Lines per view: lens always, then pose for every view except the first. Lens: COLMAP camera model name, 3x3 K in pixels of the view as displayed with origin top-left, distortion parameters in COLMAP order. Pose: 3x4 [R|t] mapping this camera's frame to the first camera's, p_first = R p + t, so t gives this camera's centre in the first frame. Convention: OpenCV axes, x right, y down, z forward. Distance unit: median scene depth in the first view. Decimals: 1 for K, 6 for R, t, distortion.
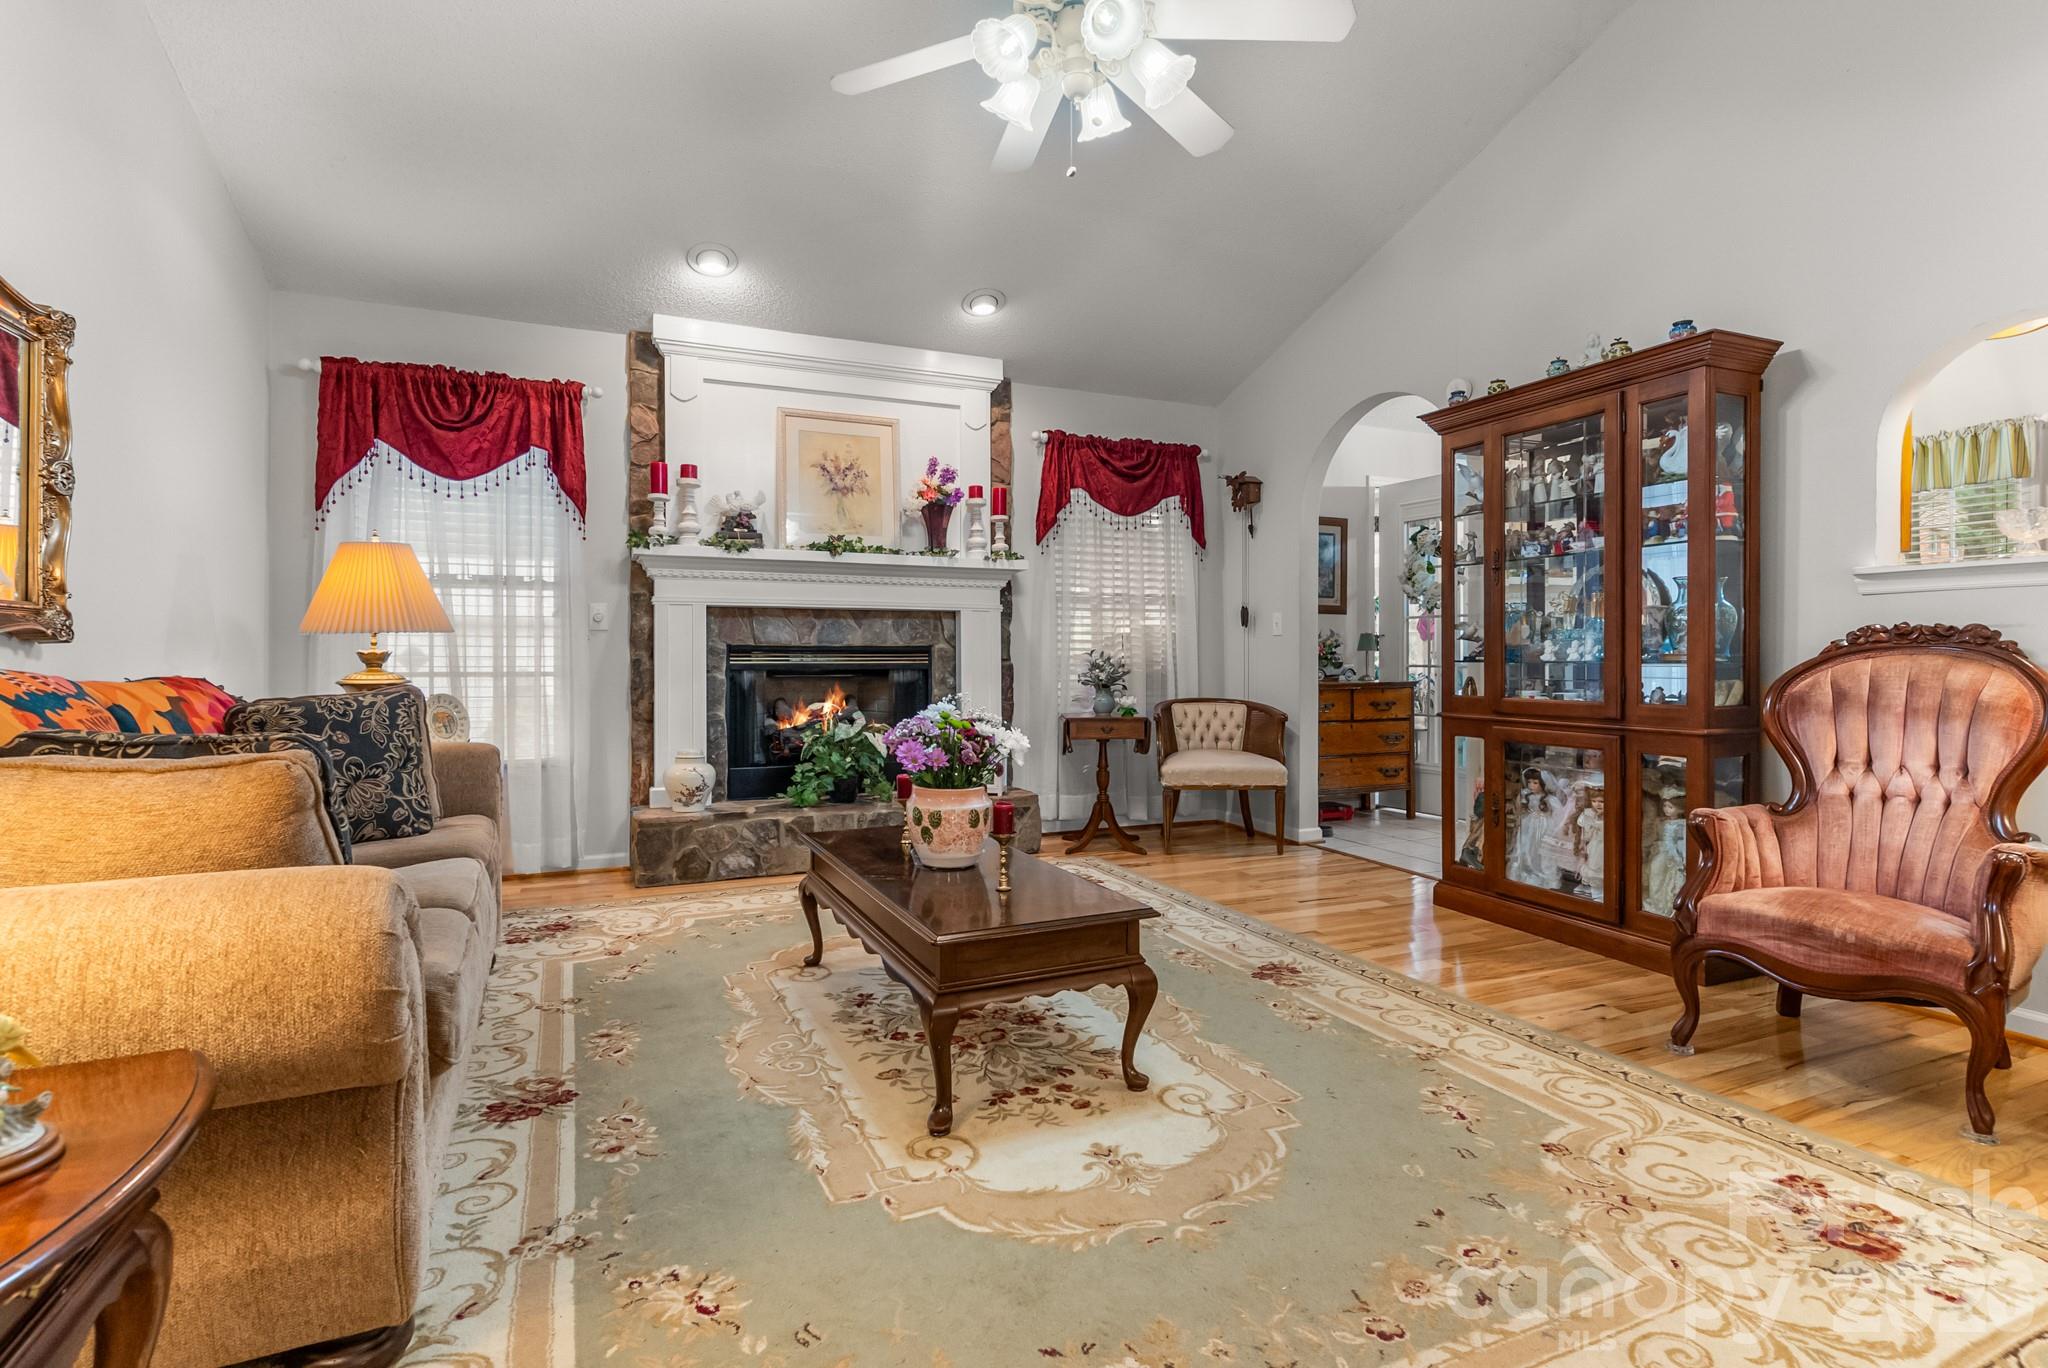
lens RADIAL K [[981.1, 0, 1027.9], [0, 981.1, 673.4], [0, 0, 1]] dist [-0.001284, 0.000036]
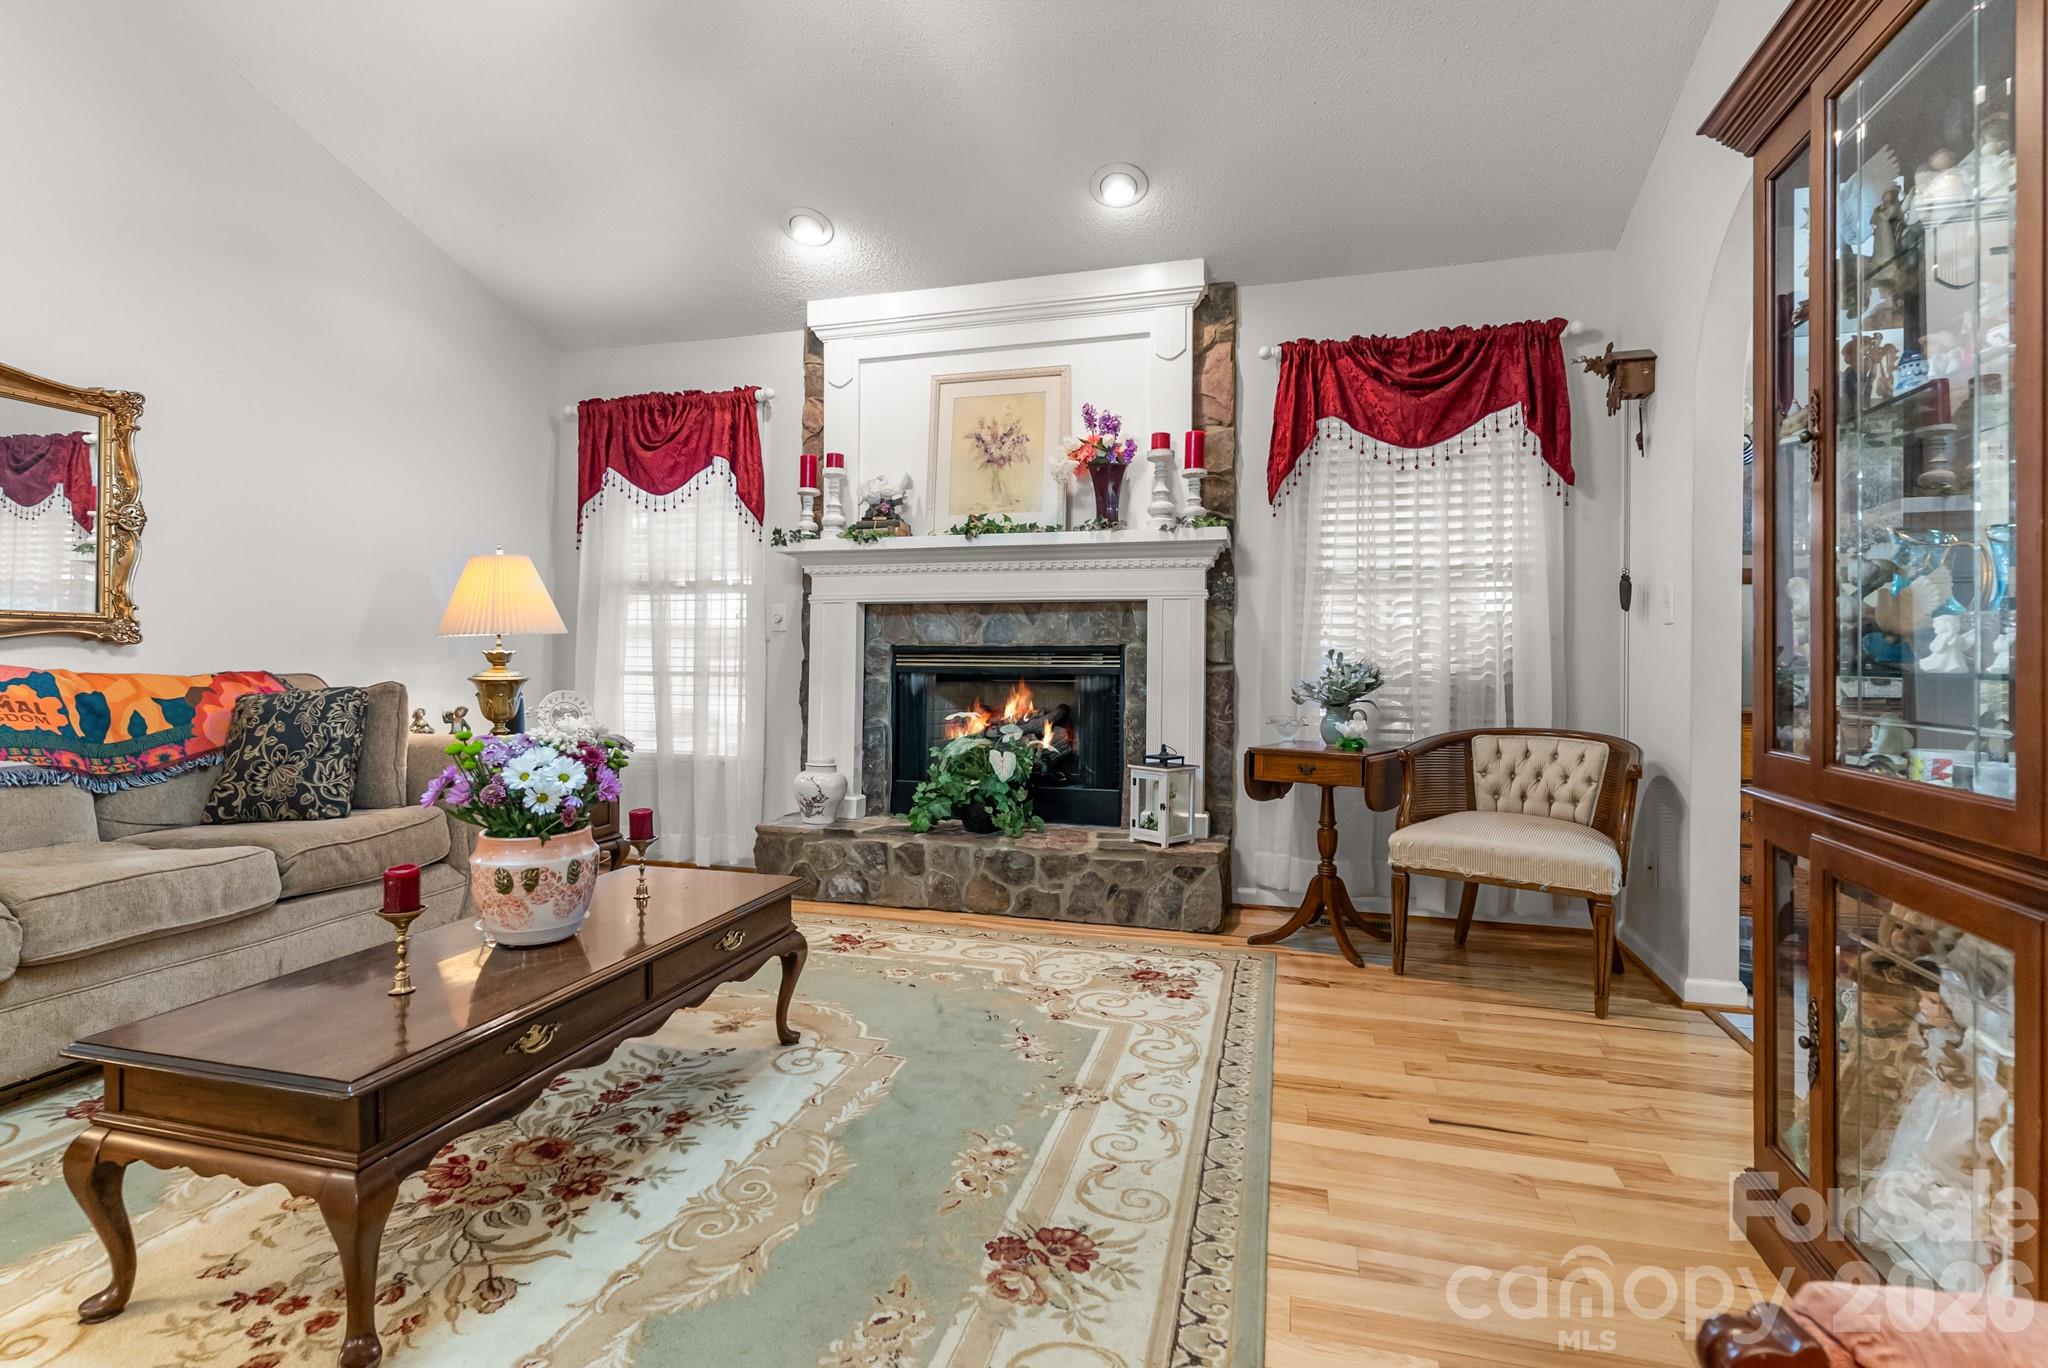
lens RADIAL K [[981.1, 0, 1023.1], [0, 981.1, 671.3], [0, 0, 1]] dist [-0.001284, 0.000036]
pose [[0.764108, 0.011450, -0.644987, 0.384619], [-0.015577, 0.999878, -0.000704, -0.006204], [0.644901, 0.010585, 0.764193, 0.384165]]
